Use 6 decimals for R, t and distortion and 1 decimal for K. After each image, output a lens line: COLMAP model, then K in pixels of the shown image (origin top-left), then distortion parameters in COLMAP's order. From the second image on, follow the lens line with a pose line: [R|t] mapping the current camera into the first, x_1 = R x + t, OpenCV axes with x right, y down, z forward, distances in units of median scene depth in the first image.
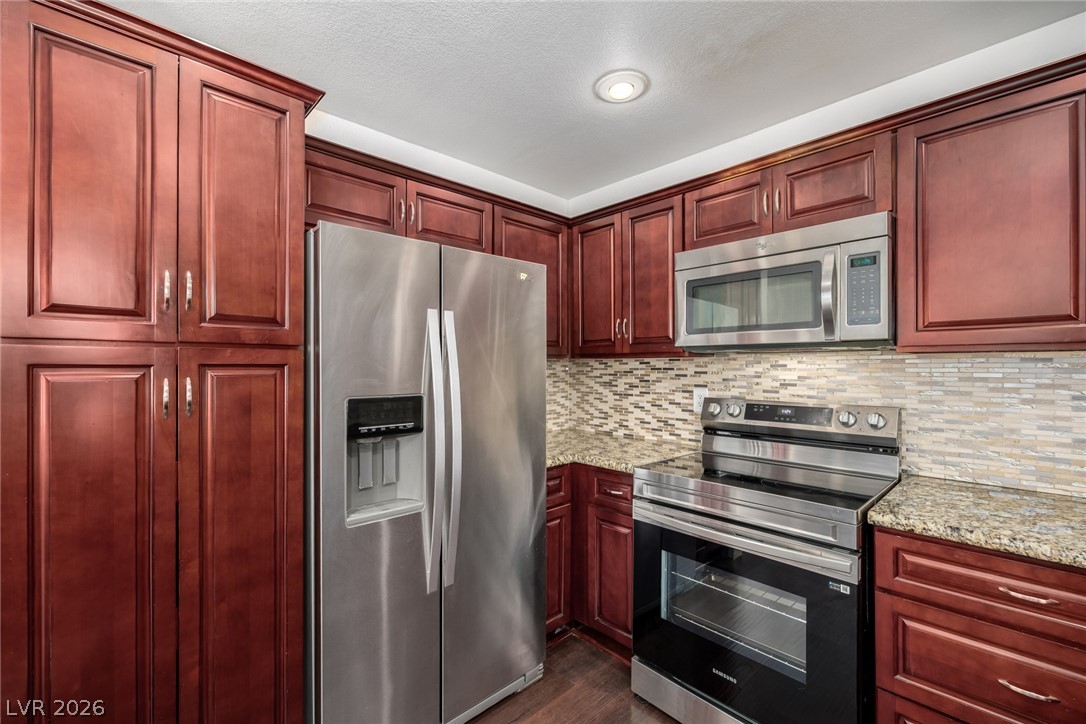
lens RADIAL K [[460.2, 0, 538.1], [0, 460.2, 363.9], [0, 0, 1]] dist [0.003699, 0.000203]
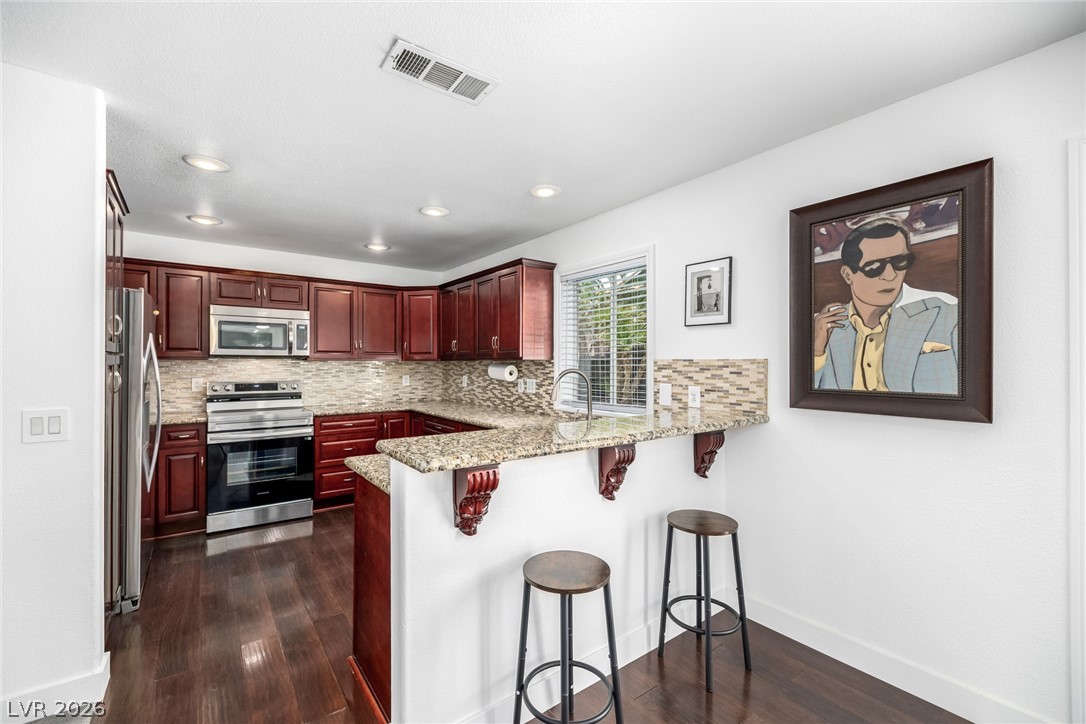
lens RADIAL K [[460.2, 0, 533.0], [0, 460.2, 361.6], [0, 0, 1]] dist [0.003699, 0.000203]
pose [[0.109900, 0.006648, 0.993920, -1.748861], [-0.005816, 0.999965, -0.006045, -0.006207], [-0.993926, -0.005116, 0.109935, -0.634892]]
